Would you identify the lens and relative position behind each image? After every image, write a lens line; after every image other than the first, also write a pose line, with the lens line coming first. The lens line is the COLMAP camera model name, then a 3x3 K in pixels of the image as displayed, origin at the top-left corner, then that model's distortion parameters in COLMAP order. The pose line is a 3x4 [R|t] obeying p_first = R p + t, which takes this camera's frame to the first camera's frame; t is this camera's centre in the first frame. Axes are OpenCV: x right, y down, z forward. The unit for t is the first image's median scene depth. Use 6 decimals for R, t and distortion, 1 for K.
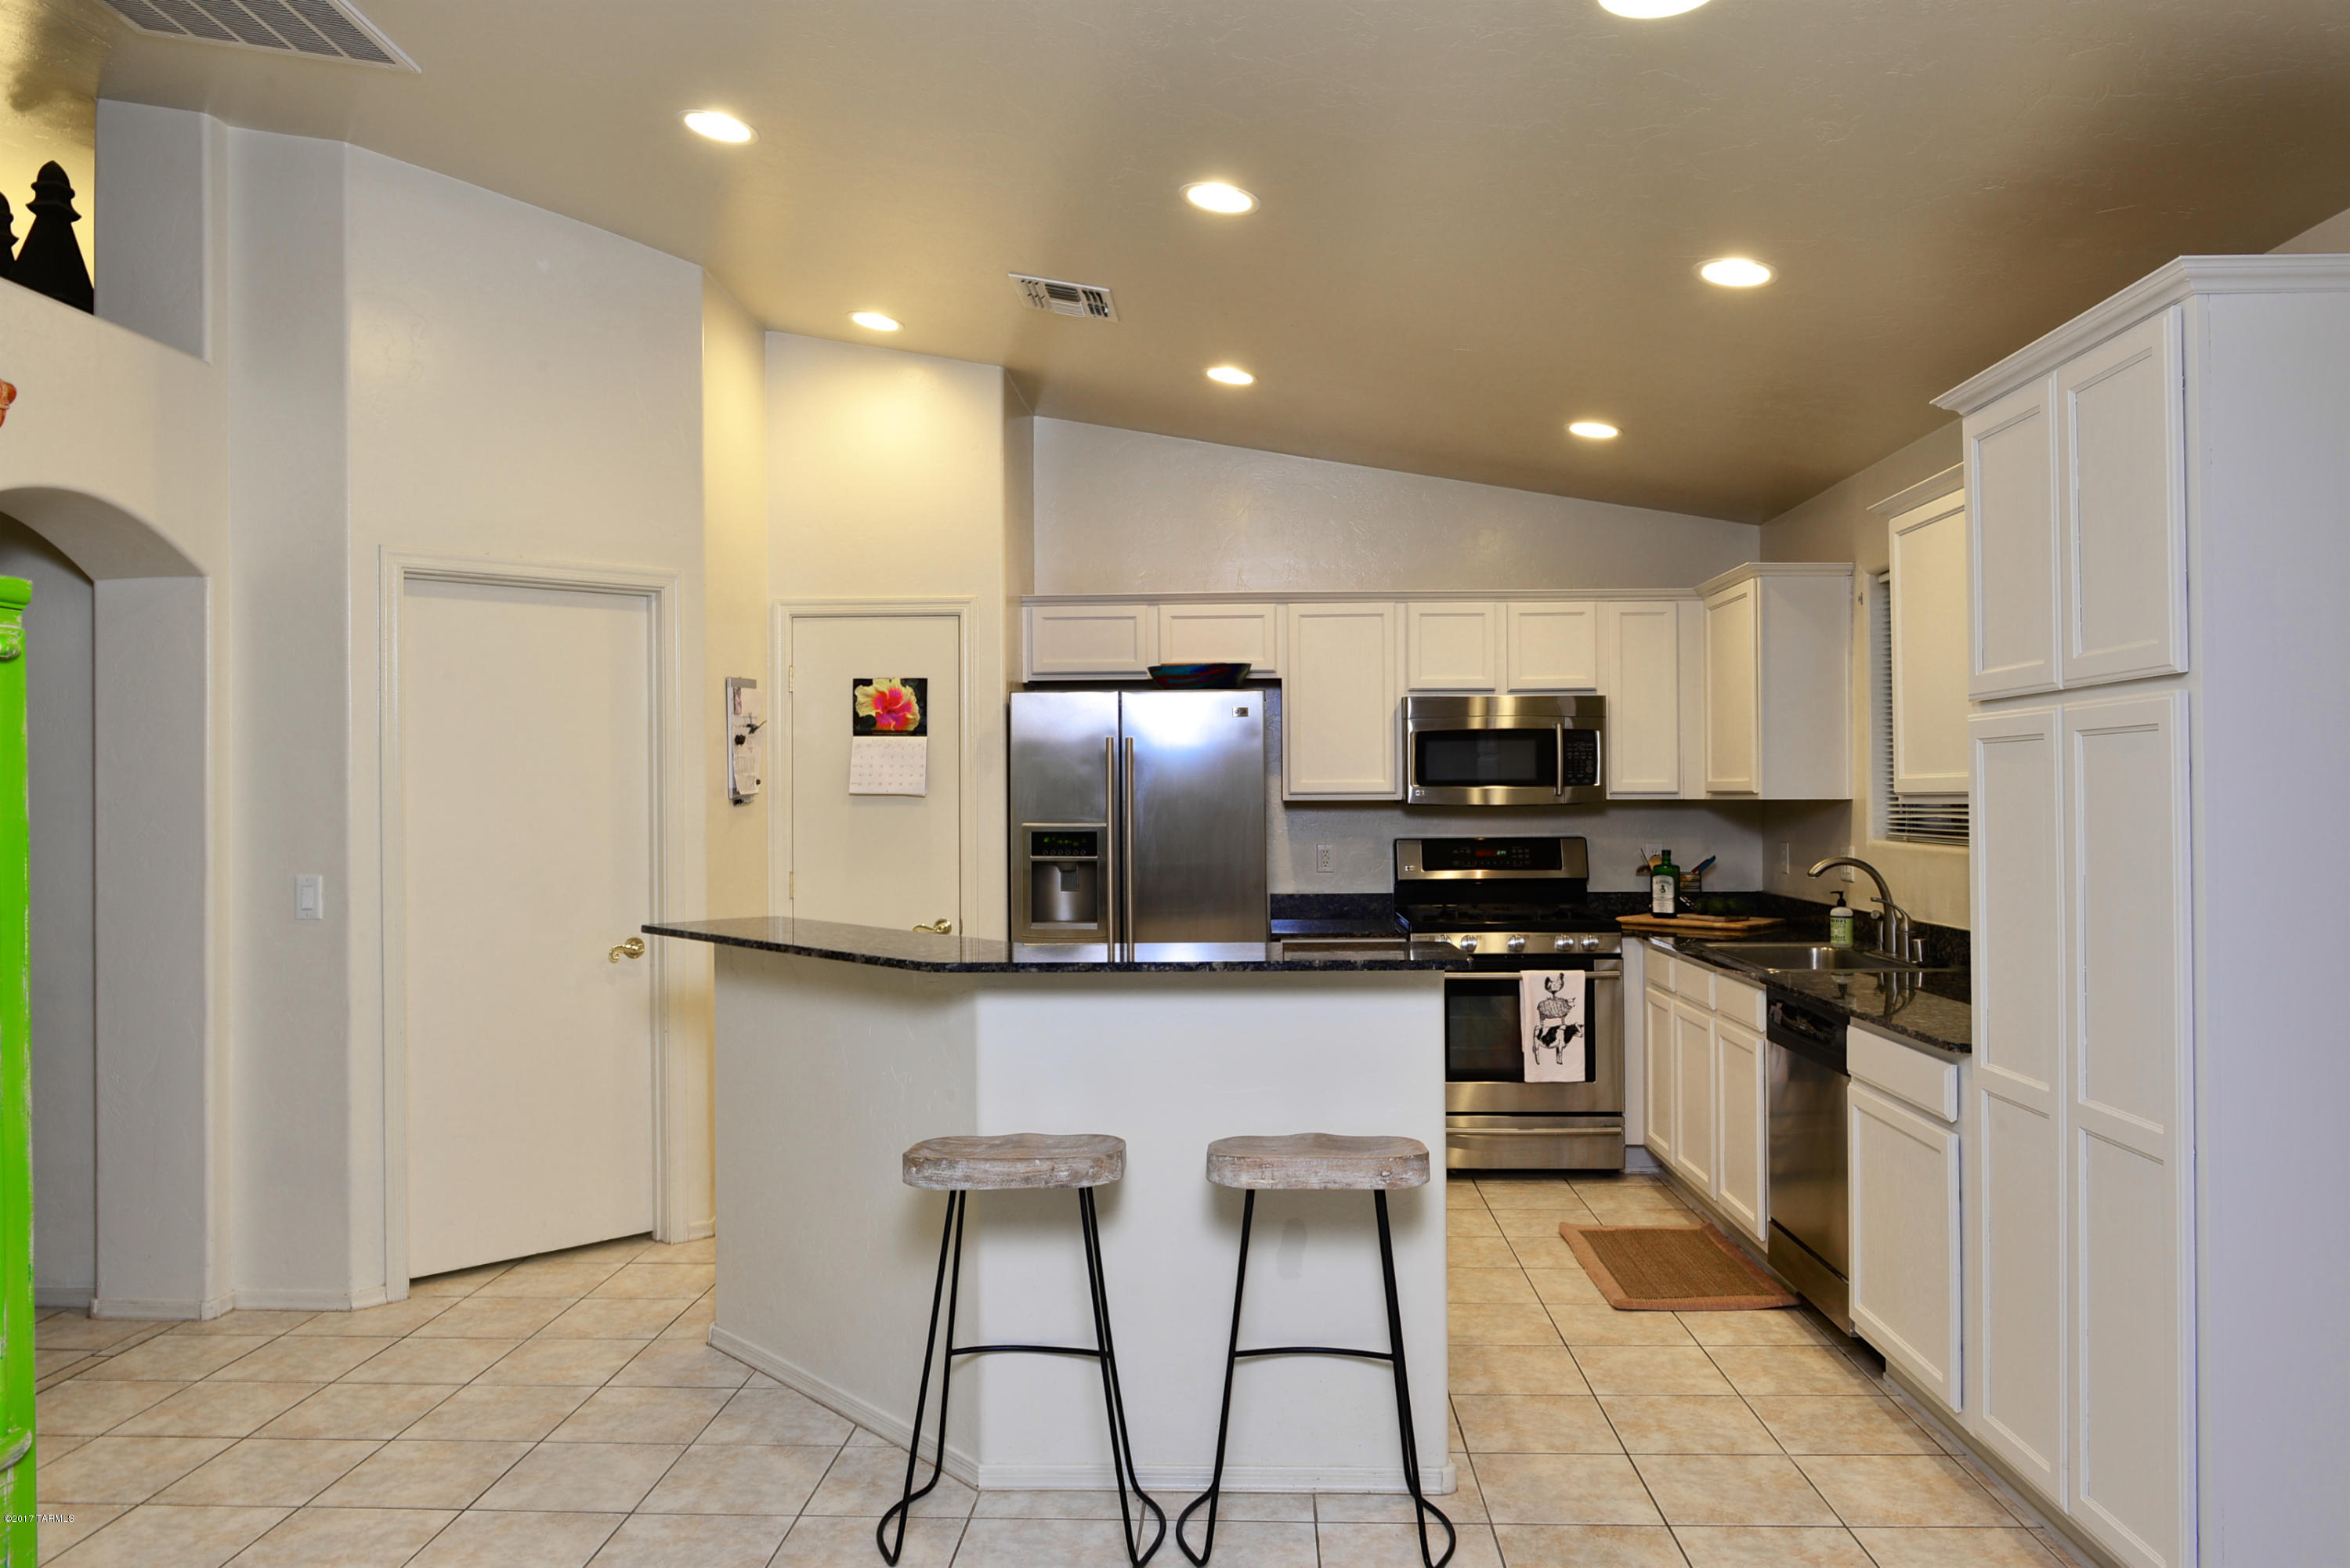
lens RADIAL K [[1615.6, 0, 1162.4], [0, 1615.6, 782.2], [0, 0, 1]] dist [-0.016070, -0.001197]
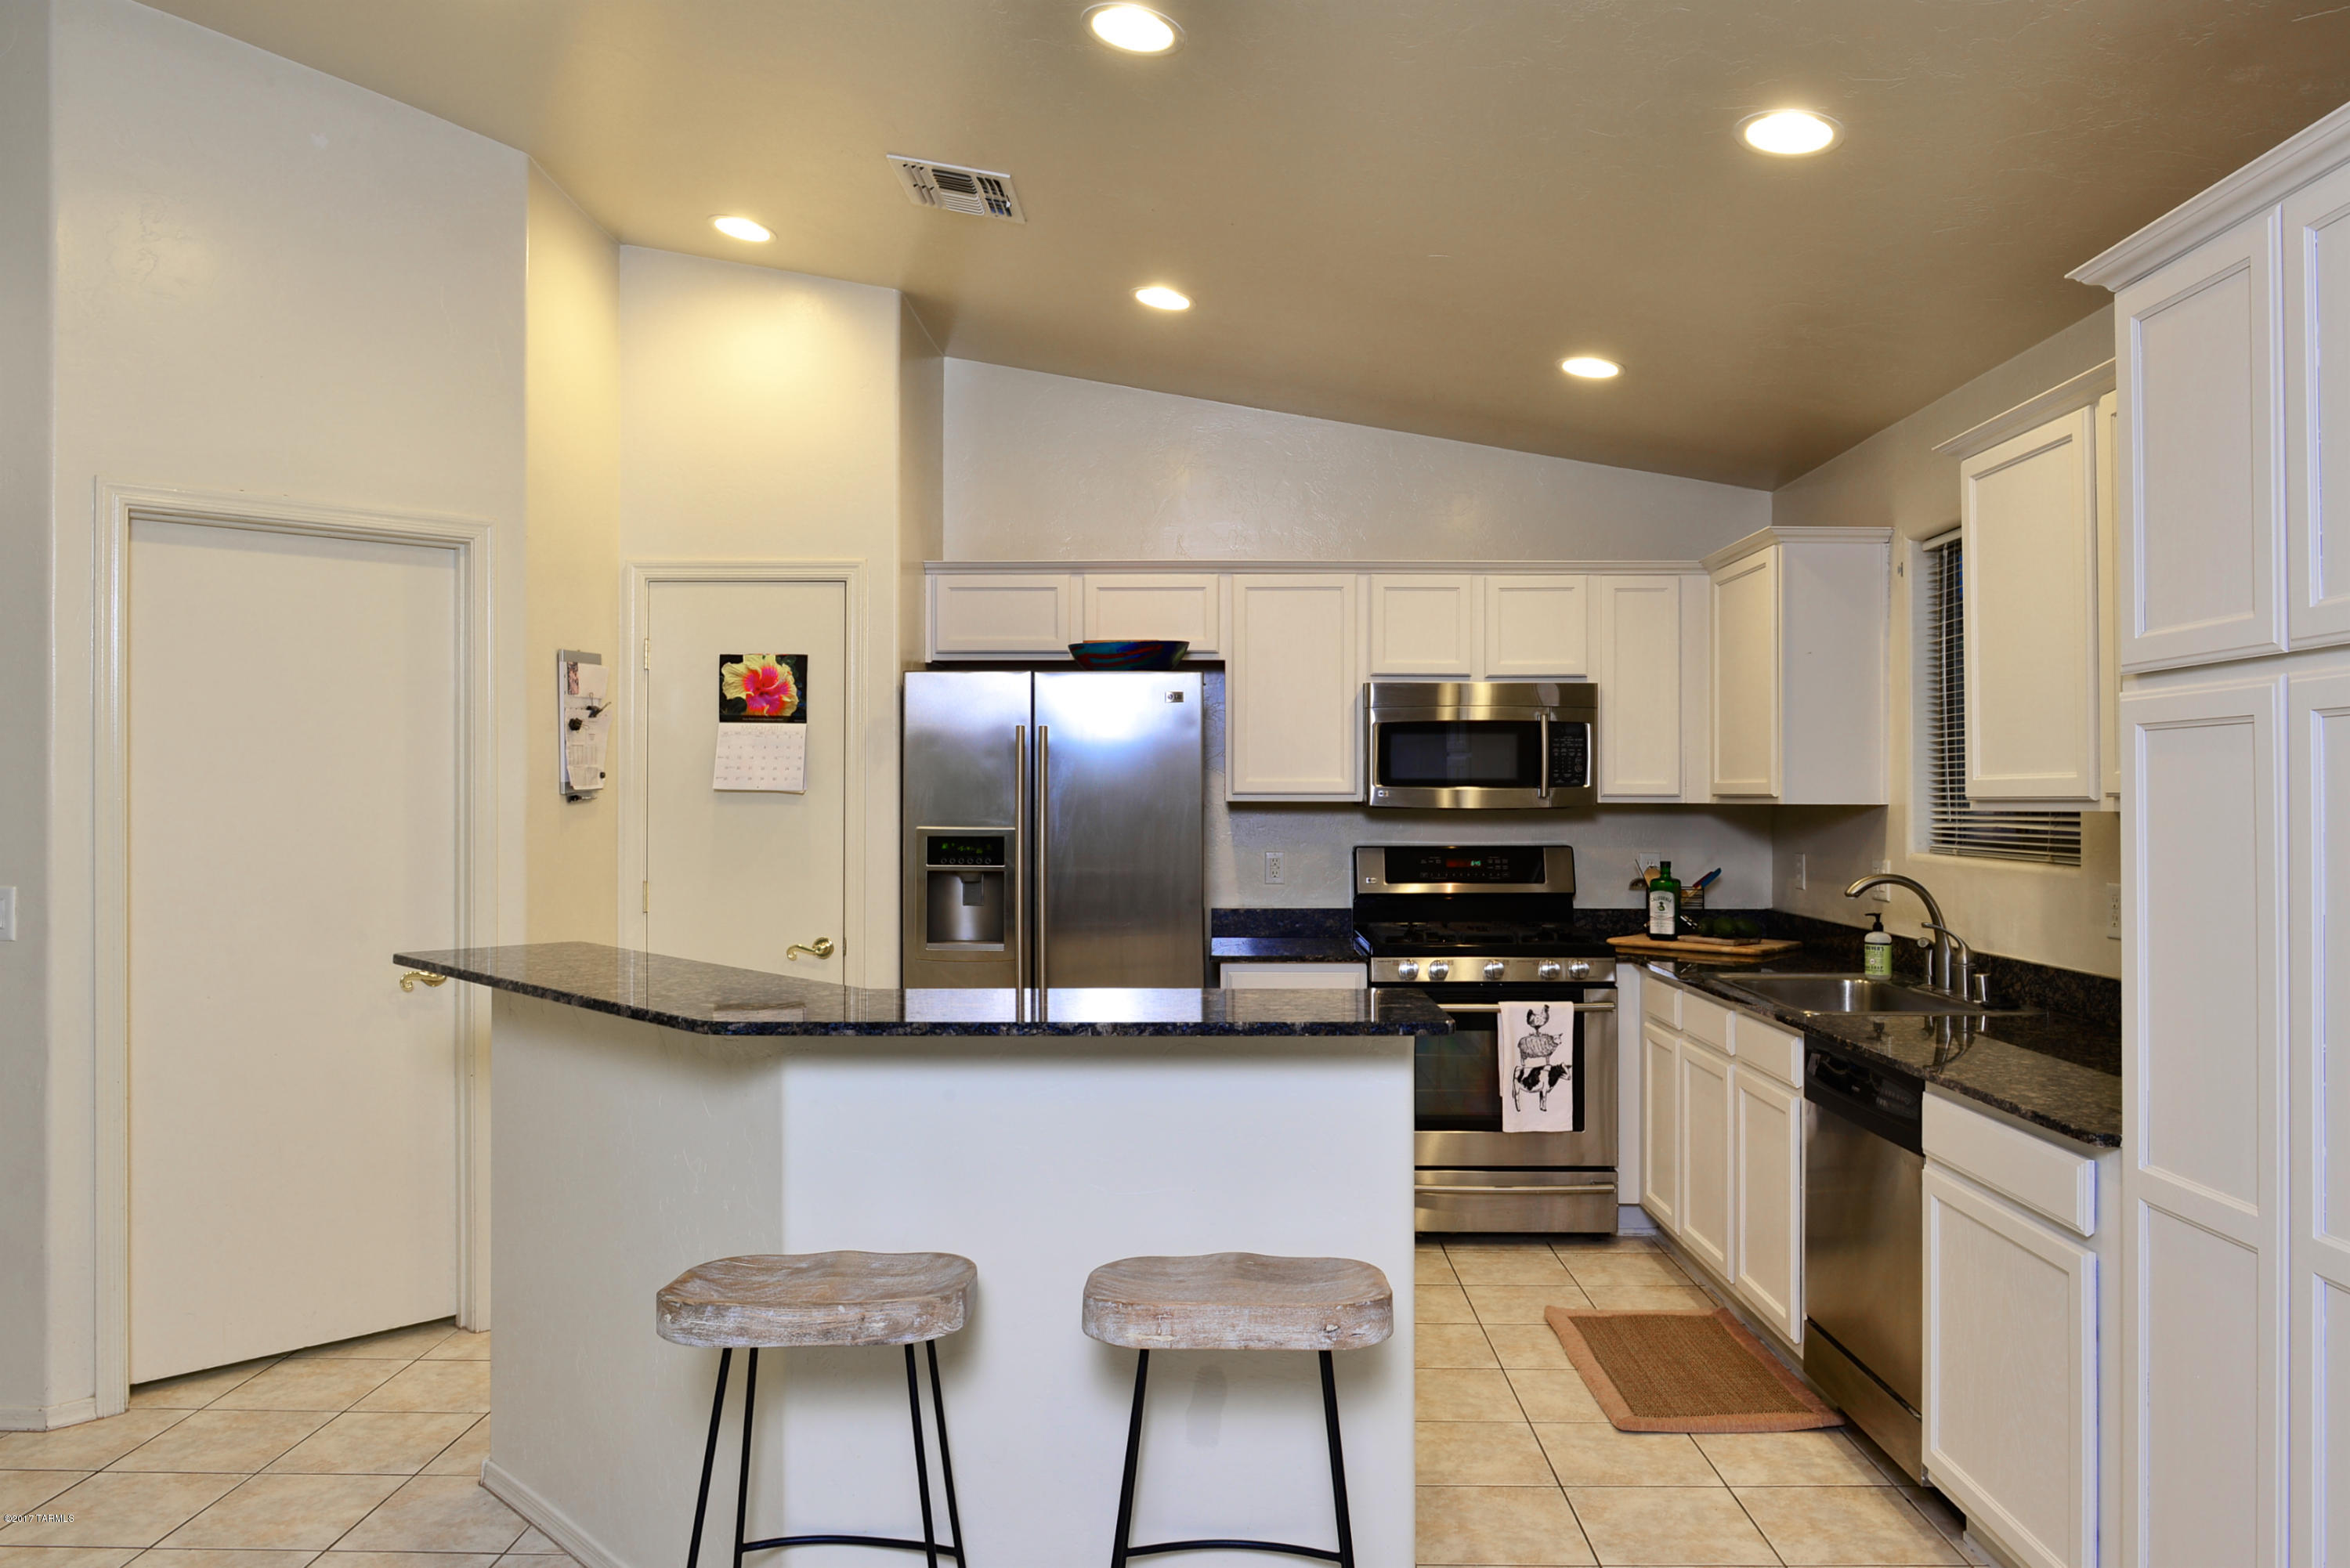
lens RADIAL K [[1613.9, 0, 1167.5], [0, 1613.9, 782.6], [0, 0, 1]] dist [-0.013791, -0.004035]
pose [[0.999656, 0.007397, 0.025171, 0.023446], [-0.007392, 0.999973, -0.000294, 0.001825], [-0.025172, 0.000108, 0.999683, 0.147194]]
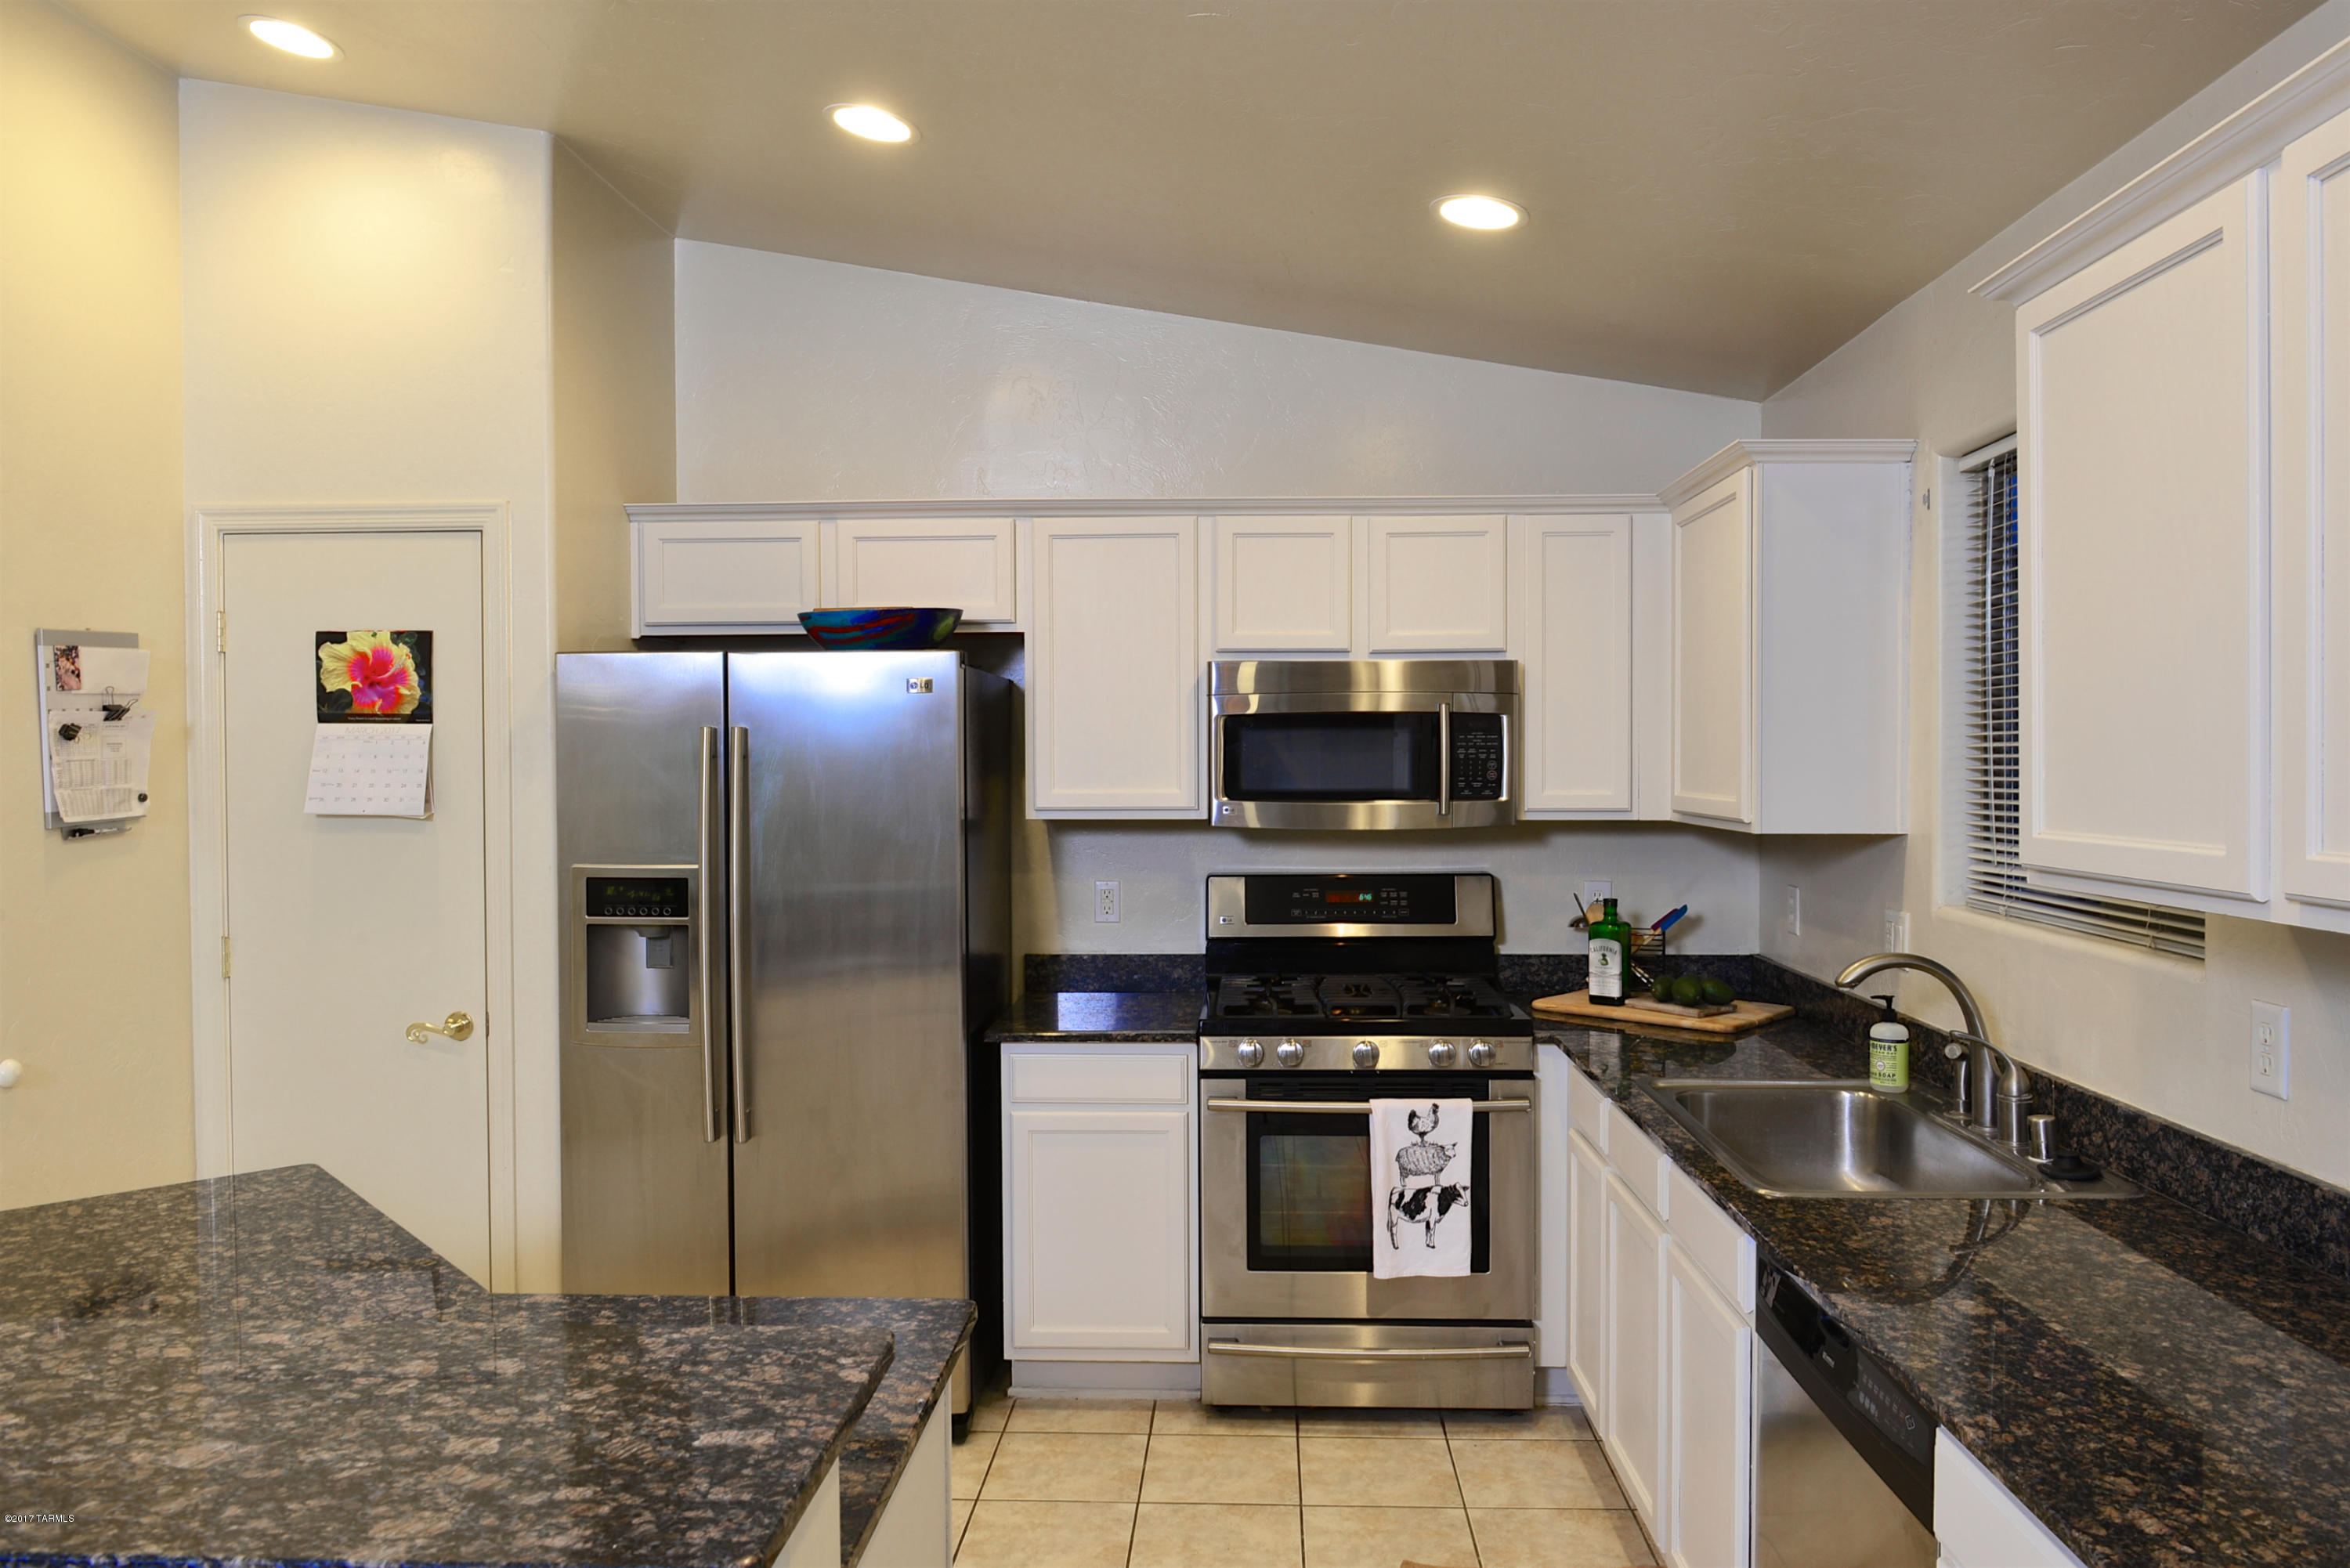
lens RADIAL K [[1606.6, 0, 1175.0], [0, 1606.6, 784.0], [0, 0, 1]] dist [-0.013867, -0.003175]
pose [[0.999996, 0.001900, 0.001996, 0.143979], [-0.001953, 0.999628, 0.027219, -0.022596], [-0.001944, -0.027223, 0.999627, 0.377683]]
